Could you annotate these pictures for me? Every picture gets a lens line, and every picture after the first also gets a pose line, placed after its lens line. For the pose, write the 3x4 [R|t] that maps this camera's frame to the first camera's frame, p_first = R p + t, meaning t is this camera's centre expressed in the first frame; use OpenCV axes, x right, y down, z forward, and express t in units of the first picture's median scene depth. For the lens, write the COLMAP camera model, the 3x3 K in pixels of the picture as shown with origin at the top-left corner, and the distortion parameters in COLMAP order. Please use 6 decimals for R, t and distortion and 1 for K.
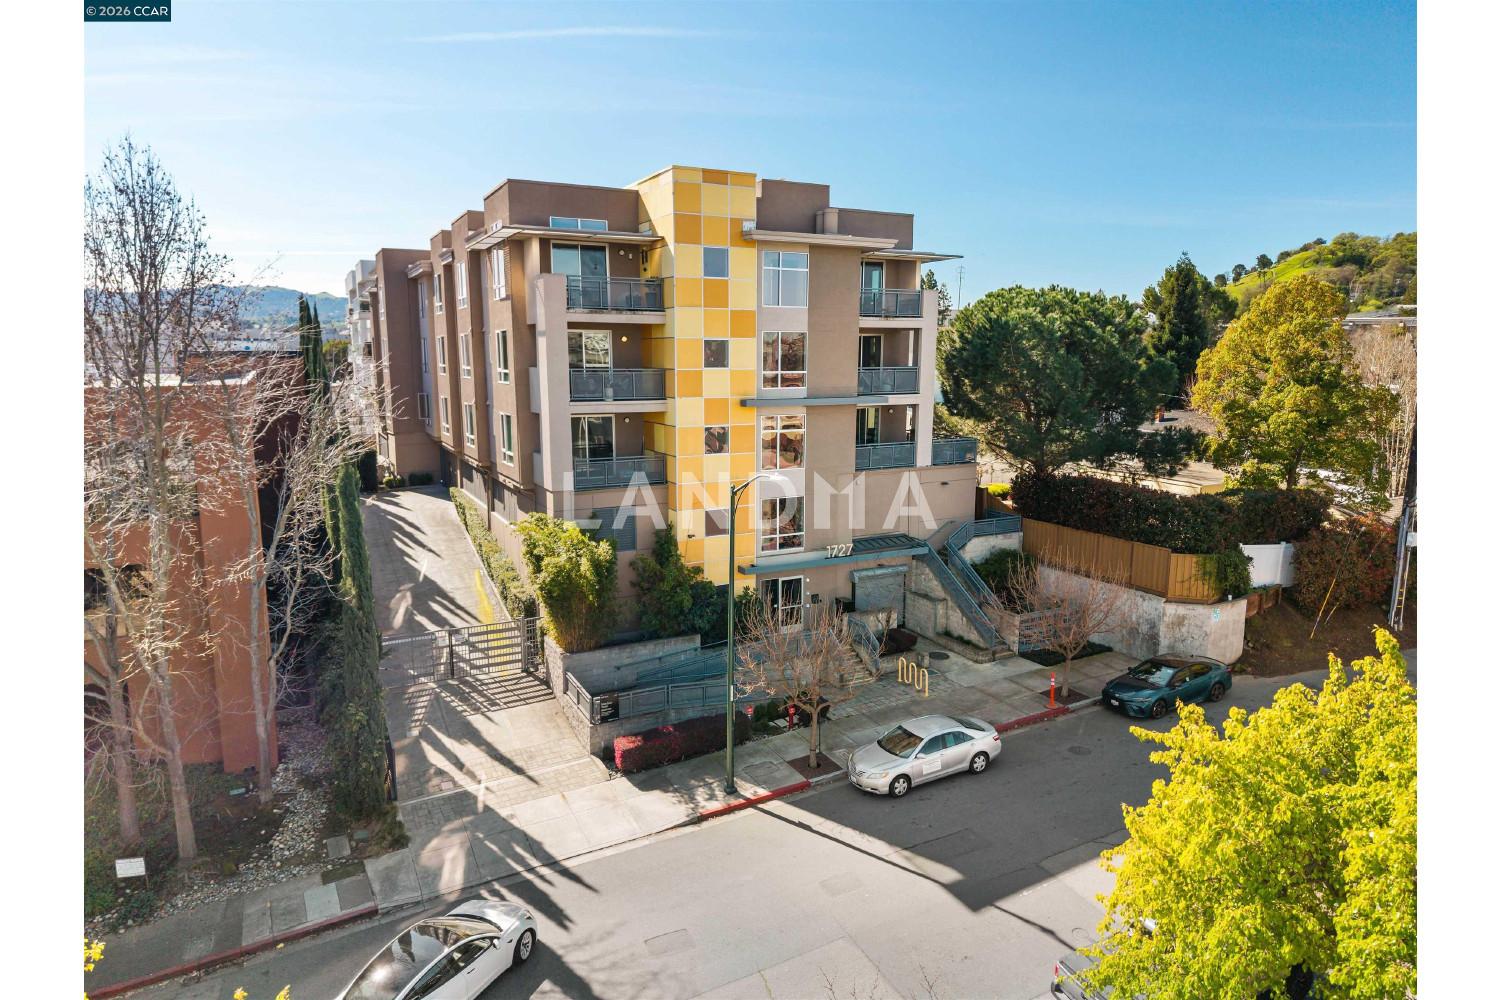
lens RADIAL K [[945.9, 0, 708.0], [0, 945.9, 576.8], [0, 0, 1]] dist [0.001897, 0.001343]
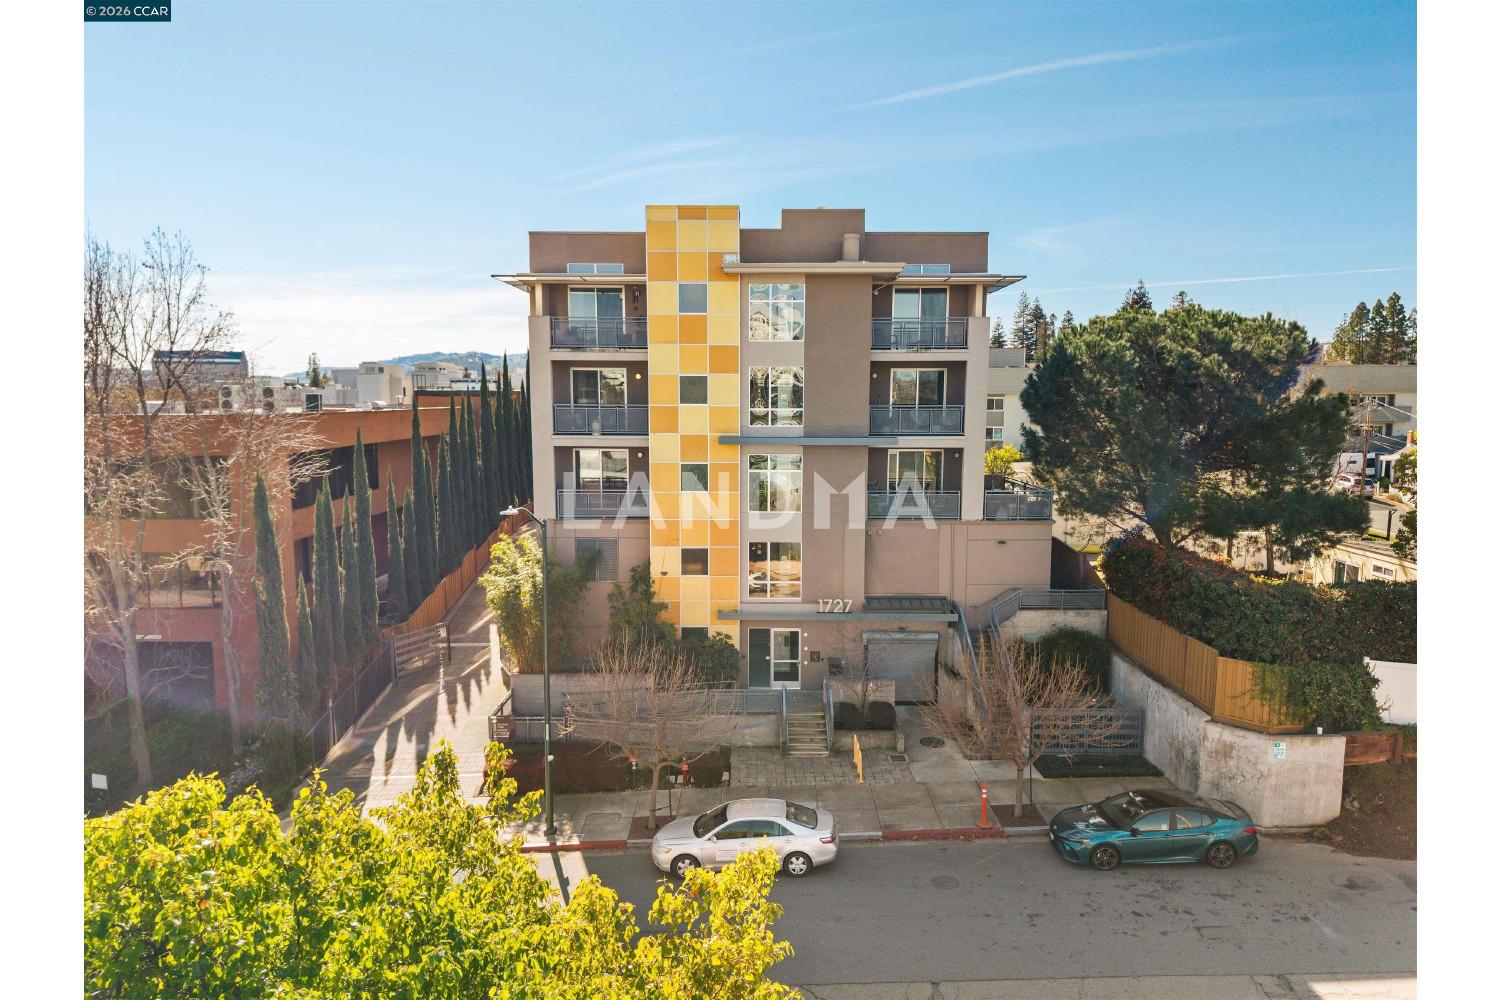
lens RADIAL K [[945.9, 0, 731.0], [0, 945.9, 556.3], [0, 0, 1]] dist [0.001897, 0.001343]
pose [[0.877770, 0.081178, -0.472154, 0.498237], [-0.112837, 0.992845, -0.039072, -0.030122], [0.465604, 0.087573, 0.880650, 0.167231]]
